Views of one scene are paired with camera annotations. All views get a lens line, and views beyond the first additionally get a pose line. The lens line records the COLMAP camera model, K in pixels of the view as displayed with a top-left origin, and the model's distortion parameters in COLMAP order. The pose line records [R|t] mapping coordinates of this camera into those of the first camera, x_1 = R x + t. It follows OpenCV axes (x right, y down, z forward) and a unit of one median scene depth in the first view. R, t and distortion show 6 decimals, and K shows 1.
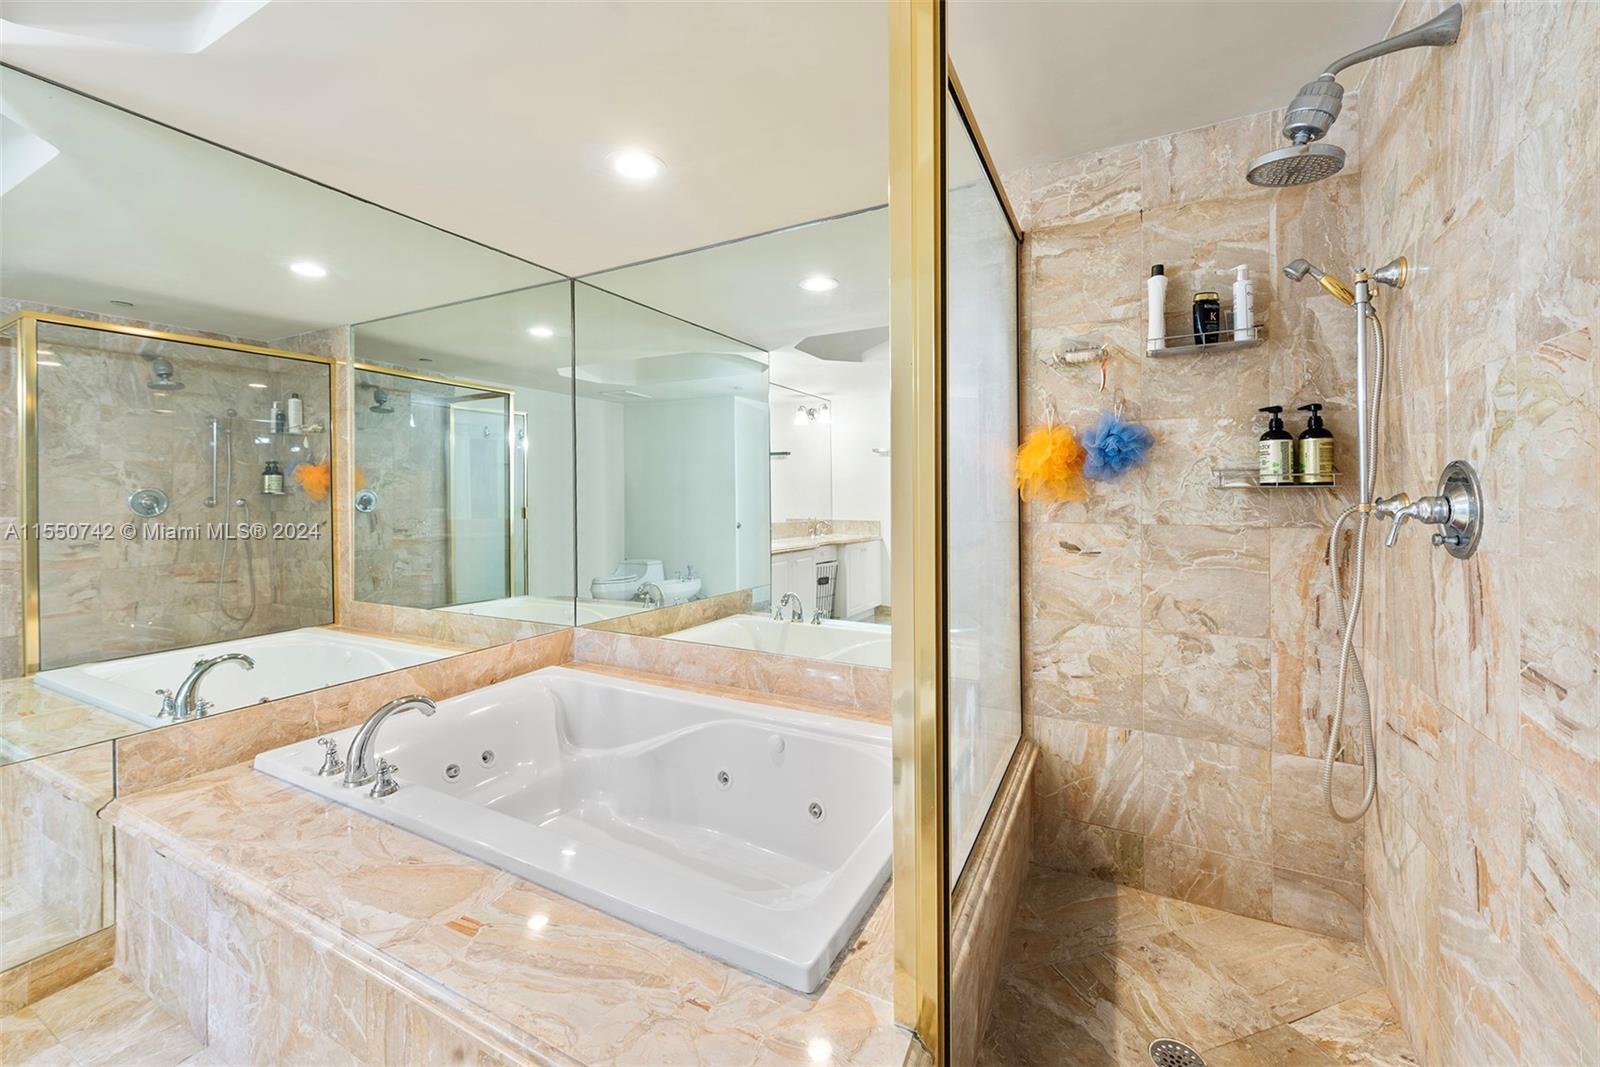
lens RADIAL K [[629.7, 0, 806.0], [0, 629.7, 520.3], [0, 0, 1]] dist [0.003444, -0.000416]
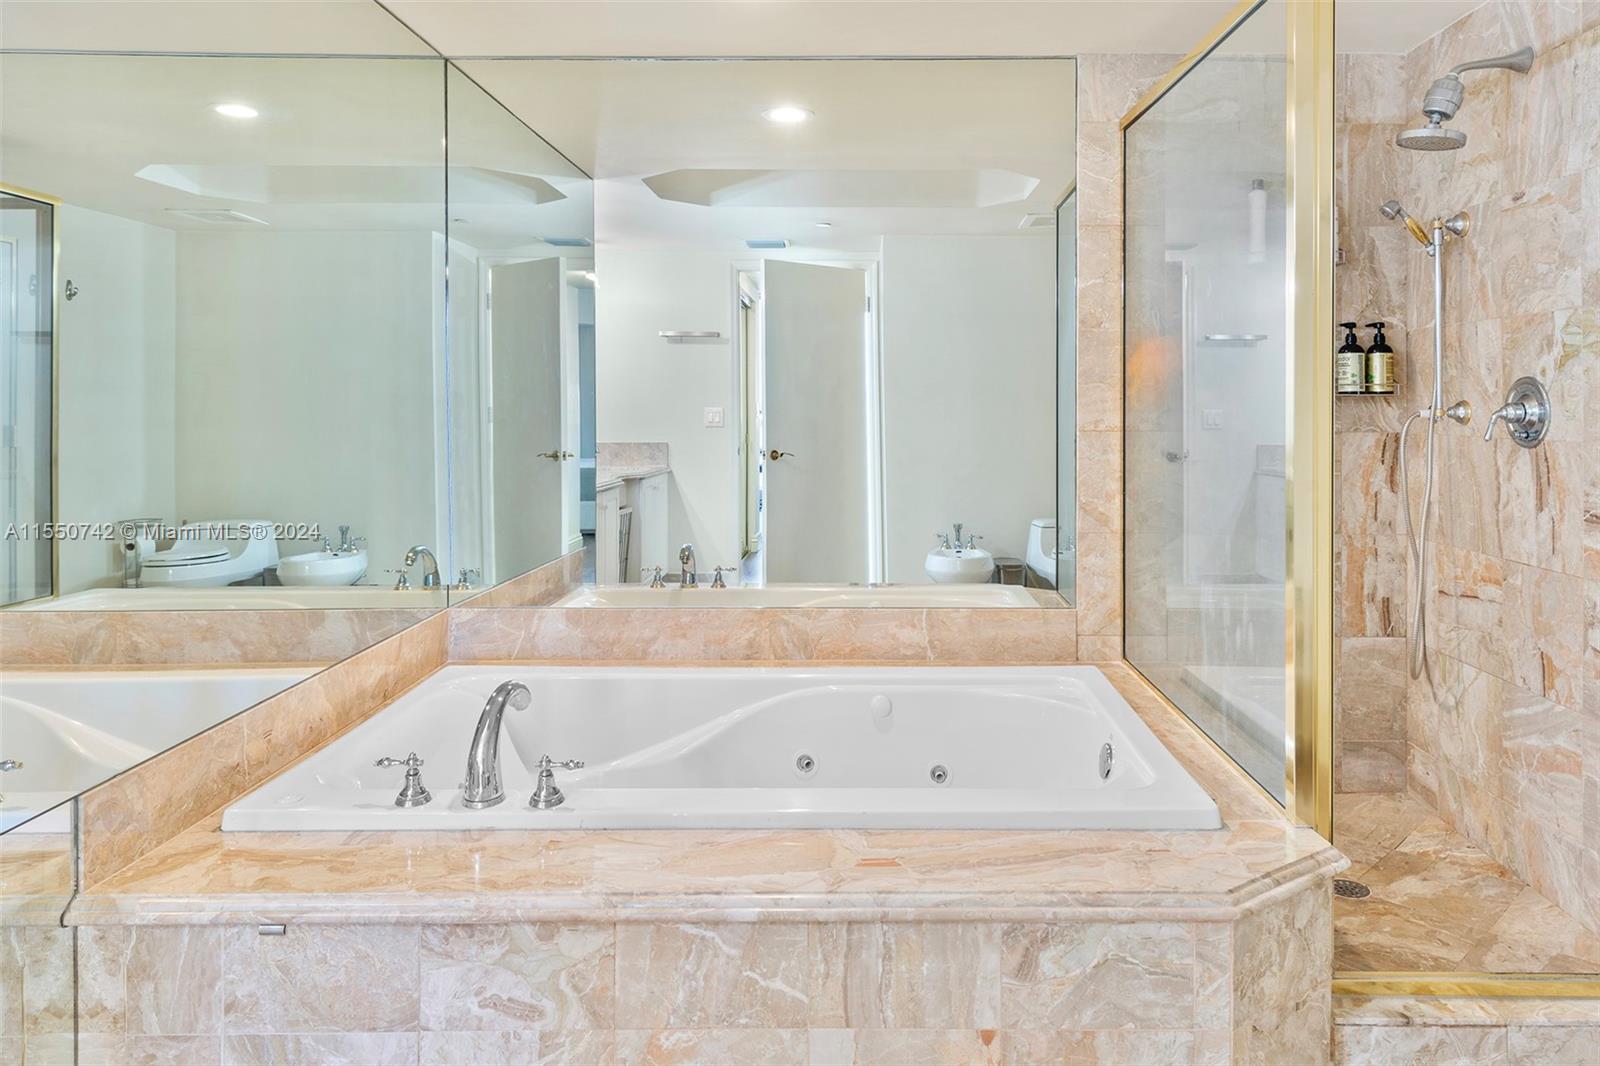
lens RADIAL K [[1056.8, 0, 854.0], [0, 1056.8, 460.1], [0, 0, 1]] dist [0.004284, 0.001515]
pose [[0.887274, -0.021073, 0.460760, -0.924786], [0.015930, 0.999760, 0.015047, 0.019935], [-0.460967, -0.006011, 0.887397, -0.258013]]
